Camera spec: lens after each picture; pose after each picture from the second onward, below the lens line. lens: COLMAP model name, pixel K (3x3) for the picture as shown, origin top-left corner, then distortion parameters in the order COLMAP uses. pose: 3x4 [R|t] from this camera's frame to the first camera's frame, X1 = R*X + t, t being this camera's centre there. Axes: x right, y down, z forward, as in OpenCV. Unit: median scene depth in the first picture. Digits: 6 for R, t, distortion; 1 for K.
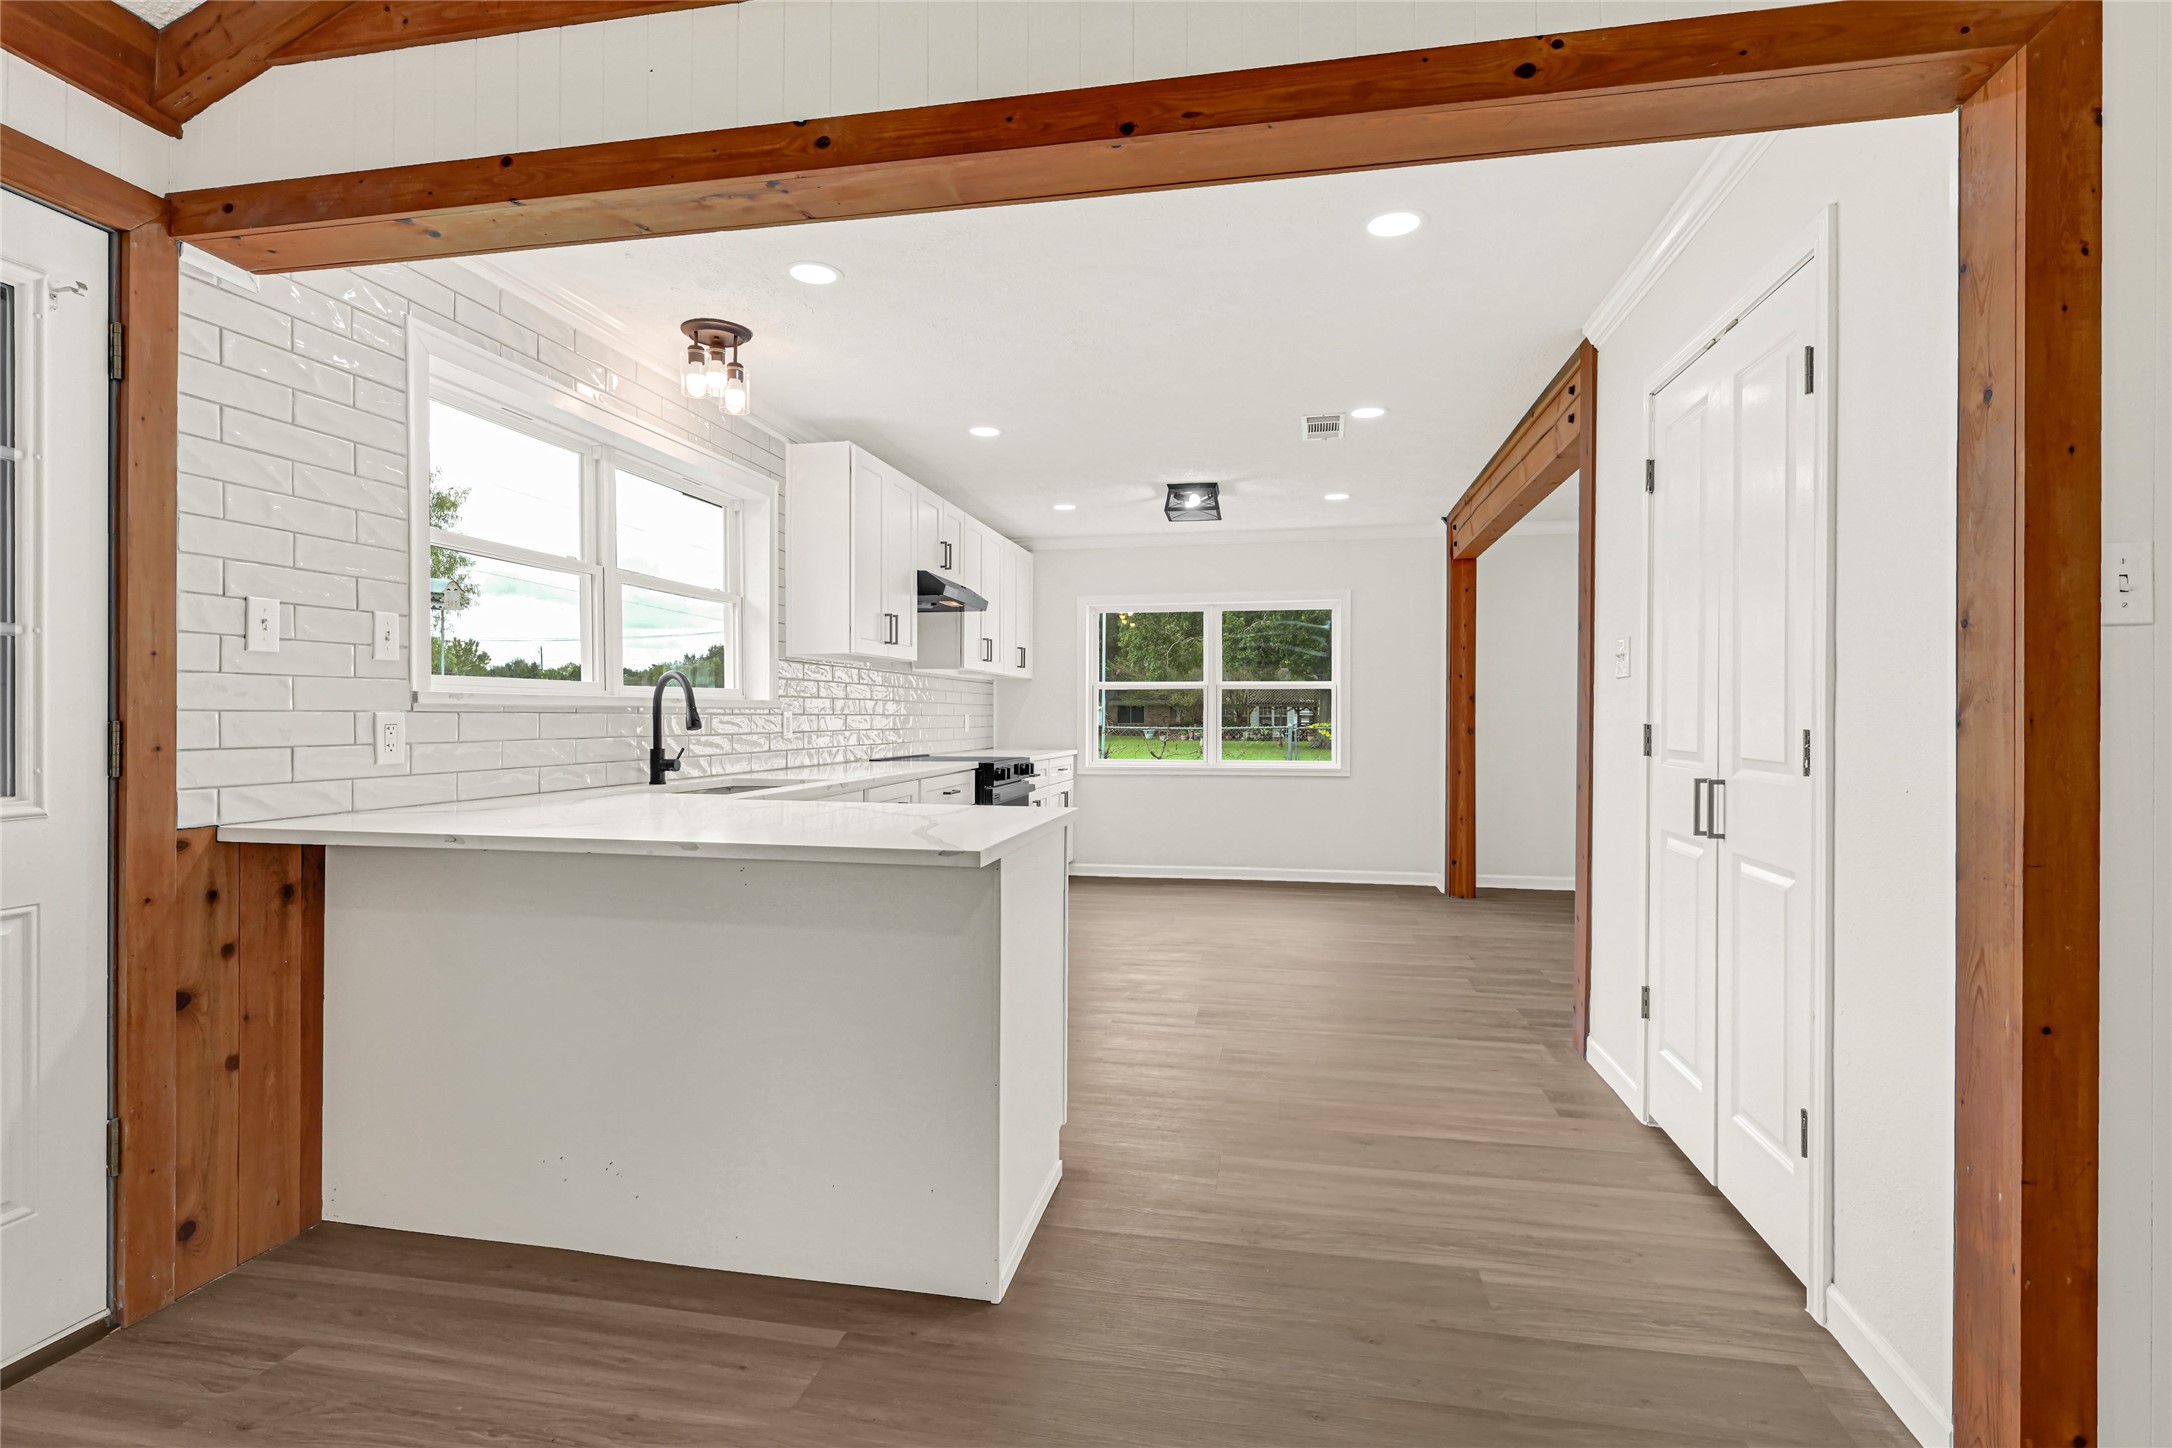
lens RADIAL K [[1037.1, 0, 1086.7], [0, 1037.1, 711.4], [0, 0, 1]] dist [-0.001657, -0.000806]
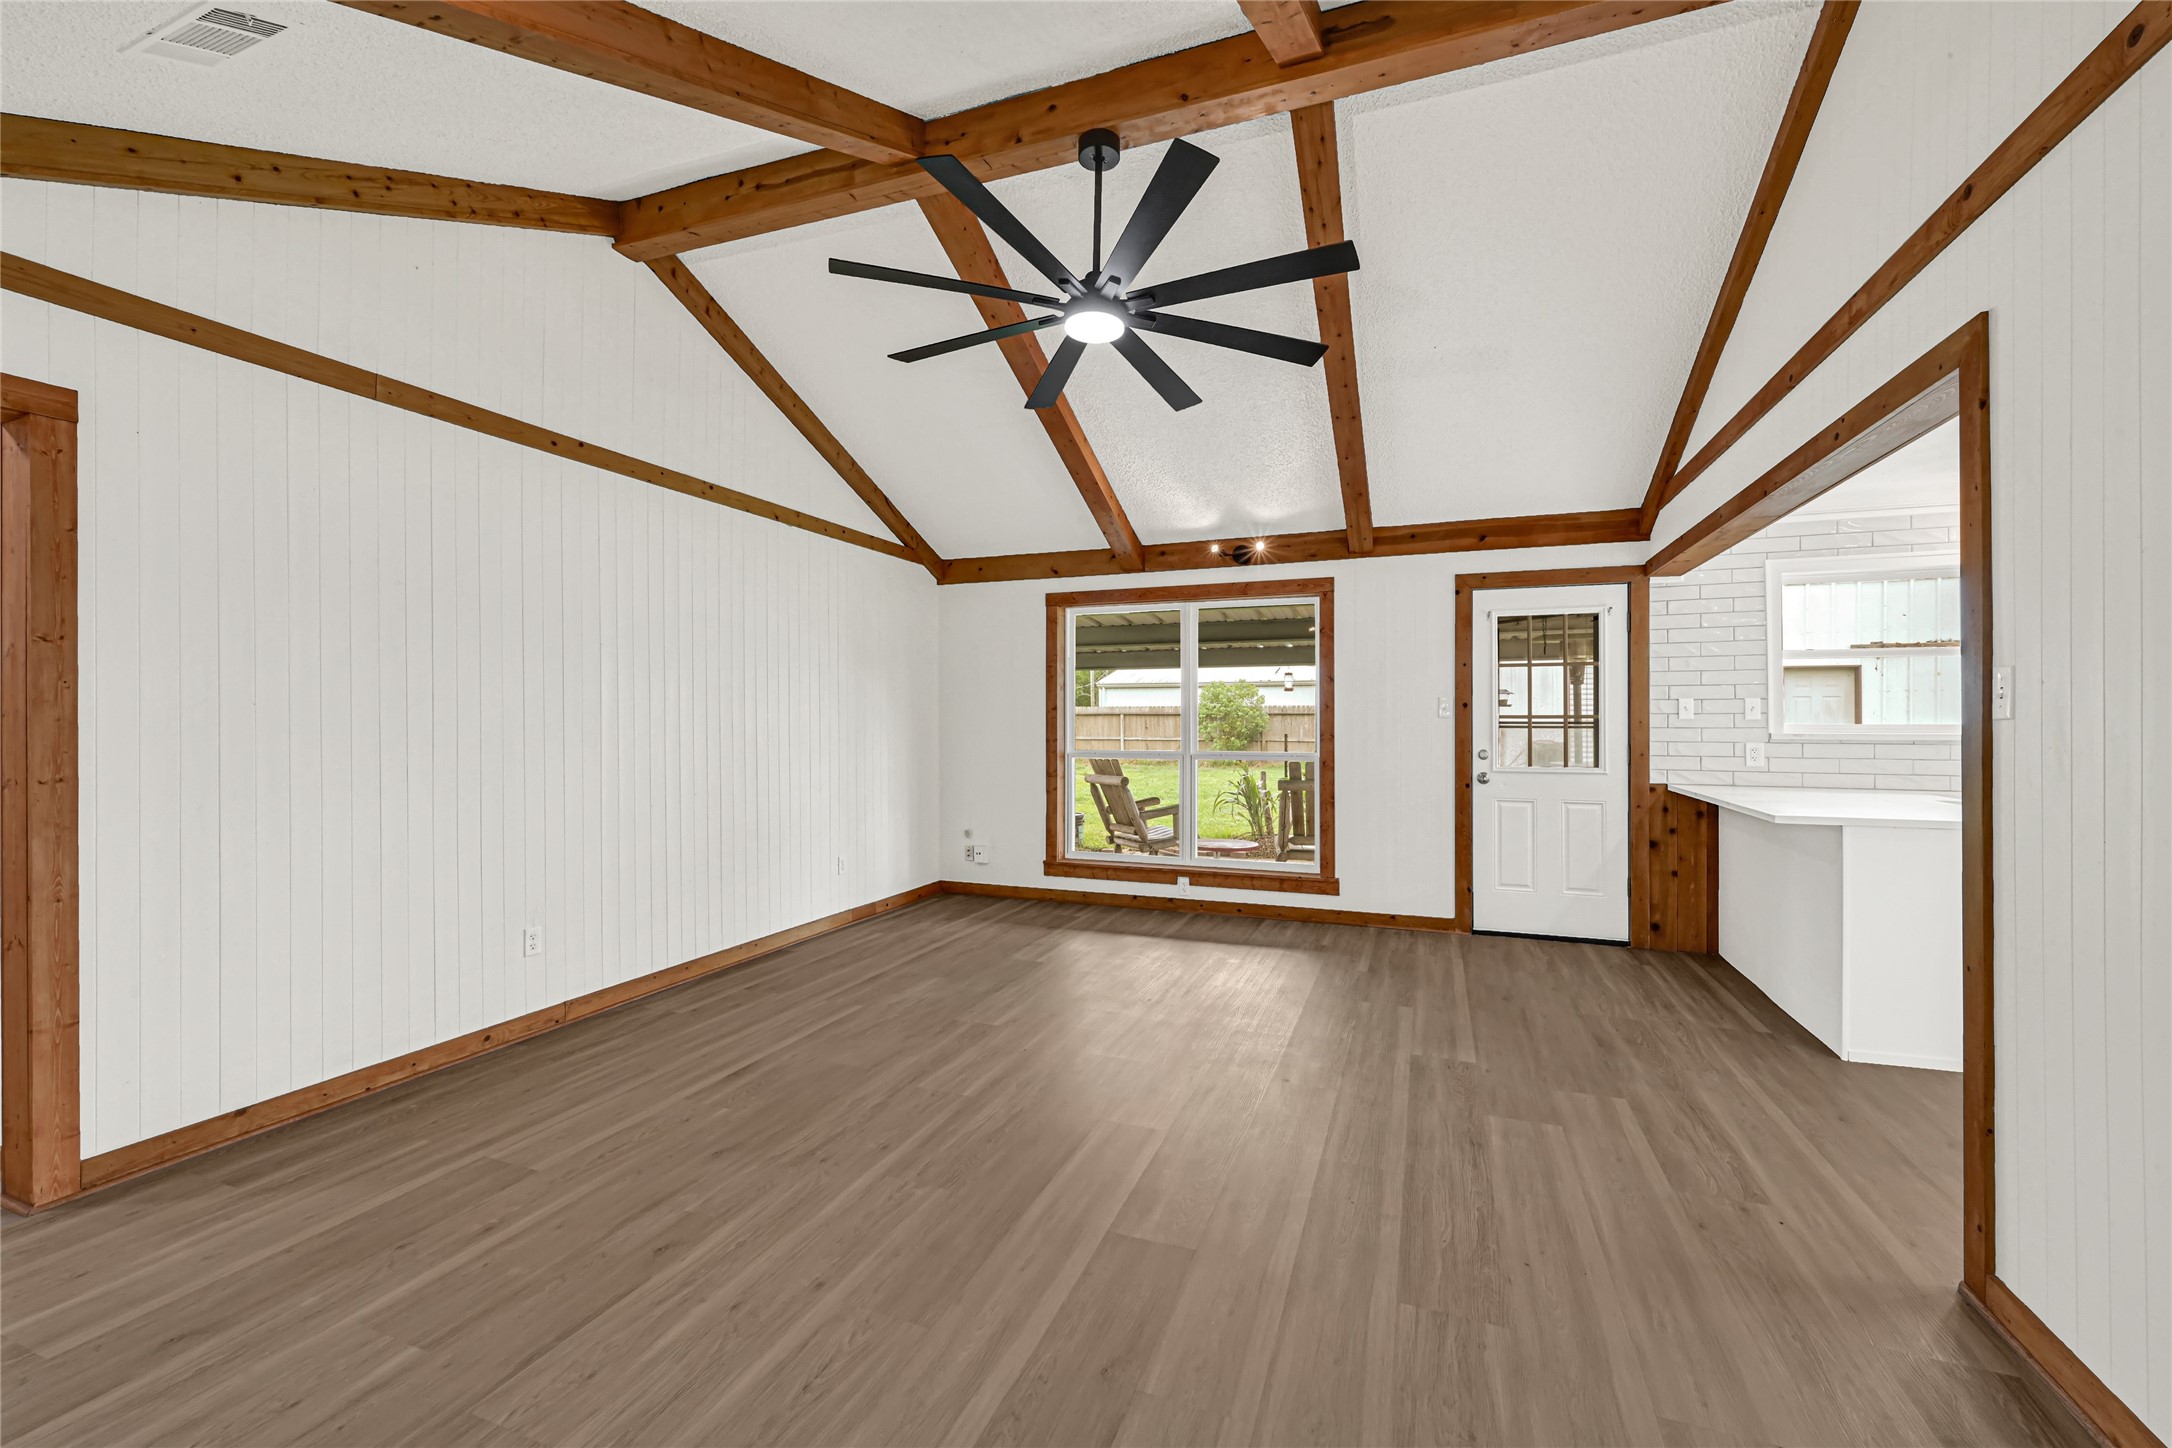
lens RADIAL K [[881.0, 0, 1092.0], [0, 881.0, 722.3], [0, 0, 1]] dist [-0.001021, -0.000324]
pose [[-0.180308, 0.000658, -0.983610, 0.811825], [0.002975, 0.999996, 0.000124, -0.027075], [0.983606, -0.002904, -0.180309, -0.032986]]
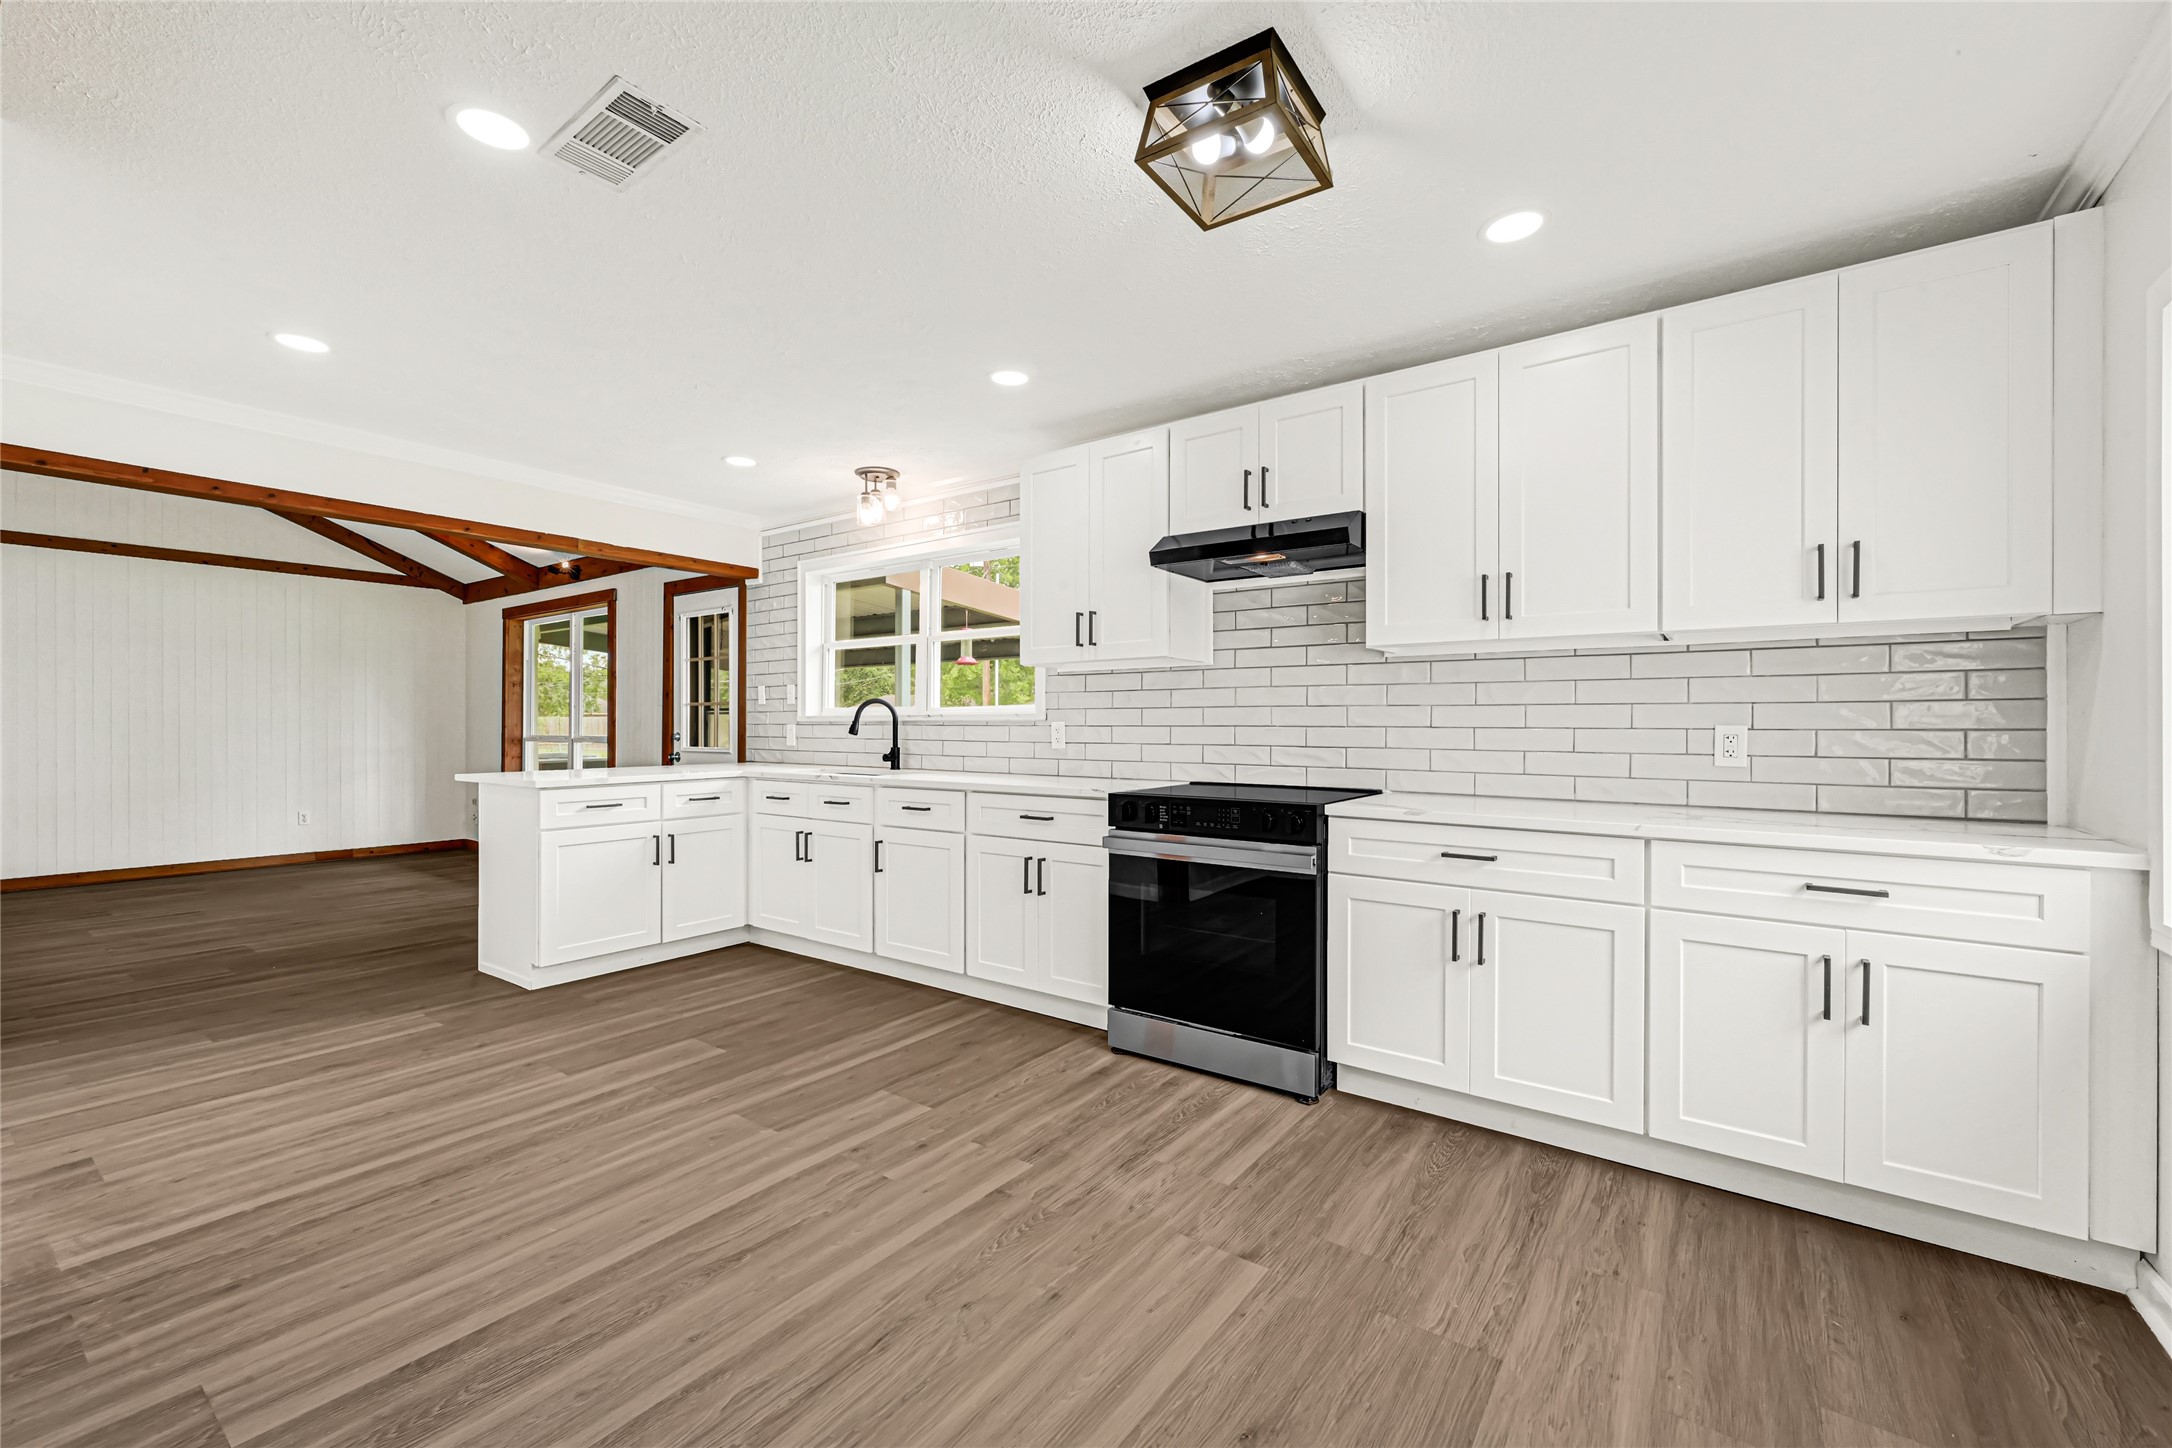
lens RADIAL K [[881.0, 0, 1092.0], [0, 881.0, 722.3], [0, 0, 1]] dist [-0.001021, -0.000324]
pose [[-0.421783, -0.007516, -0.906666, 0.531112], [0.000309, 0.999964, -0.008433, 0.007126], [0.906697, -0.003837, -0.421765, 1.432422]]
